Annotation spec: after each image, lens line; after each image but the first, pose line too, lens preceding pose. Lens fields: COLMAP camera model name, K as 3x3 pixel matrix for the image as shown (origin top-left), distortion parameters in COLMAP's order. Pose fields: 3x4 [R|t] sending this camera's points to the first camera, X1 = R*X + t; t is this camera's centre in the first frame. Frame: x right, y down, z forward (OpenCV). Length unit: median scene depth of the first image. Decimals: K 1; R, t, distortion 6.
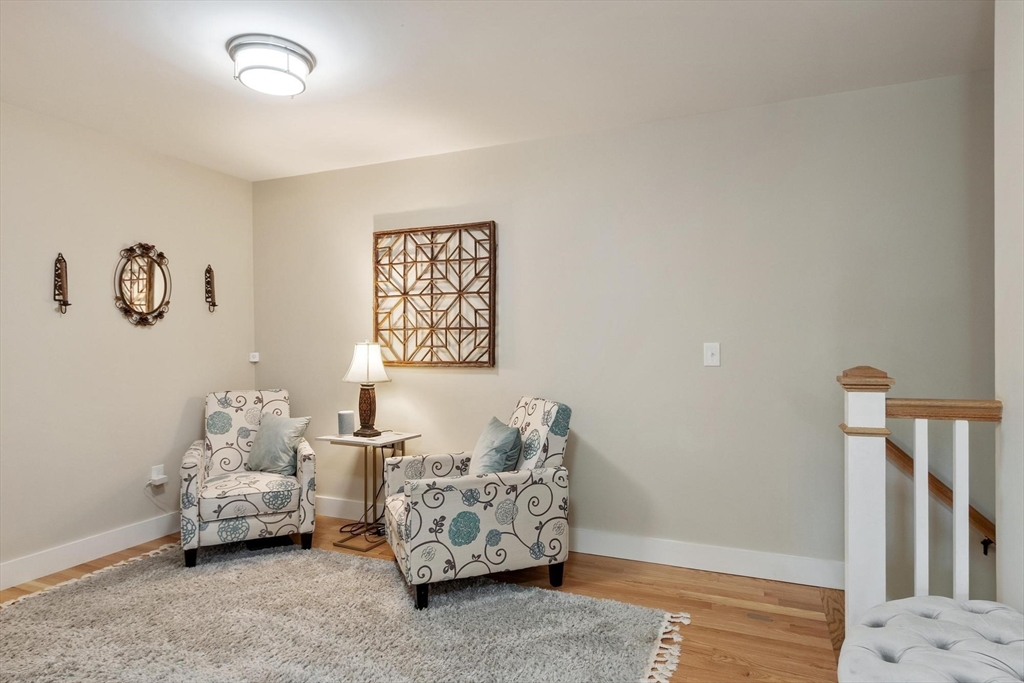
lens RADIAL K [[561.2, 0, 512.0], [0, 561.2, 341.5], [0, 0, 1]] dist [-0.016816, -0.000558]
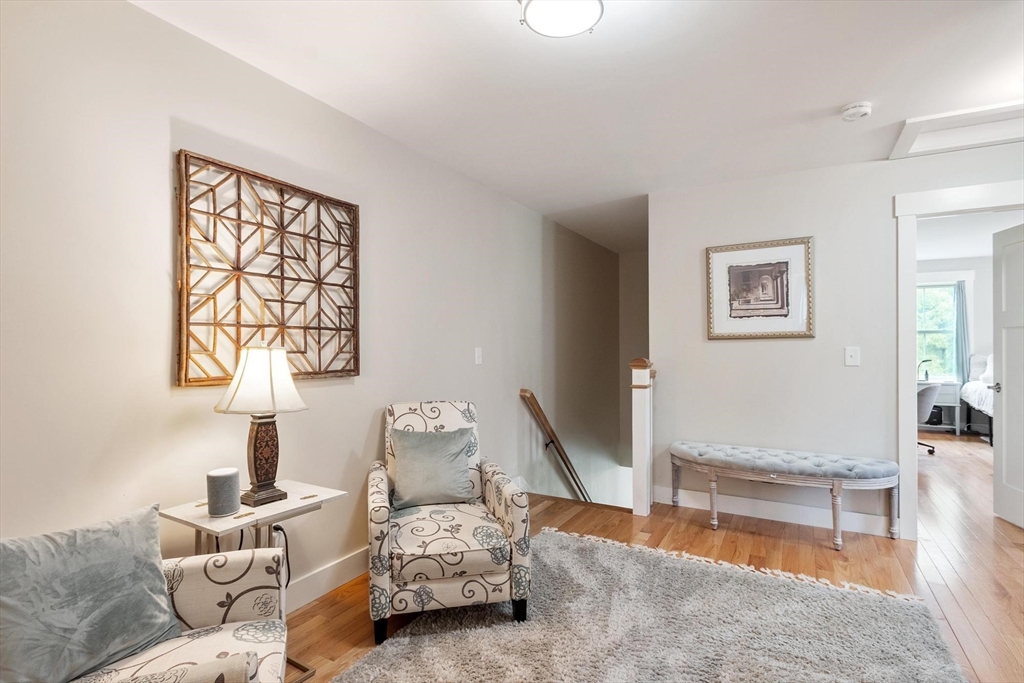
lens RADIAL K [[515.5, 0, 509.7], [0, 515.5, 346.1], [0, 0, 1]] dist [0.000897, -0.000702]
pose [[0.119774, 0.009015, 0.992760, -0.769399], [0.001120, 0.999957, -0.009215, 0.008008], [-0.992801, 0.002216, 0.119759, 0.657903]]
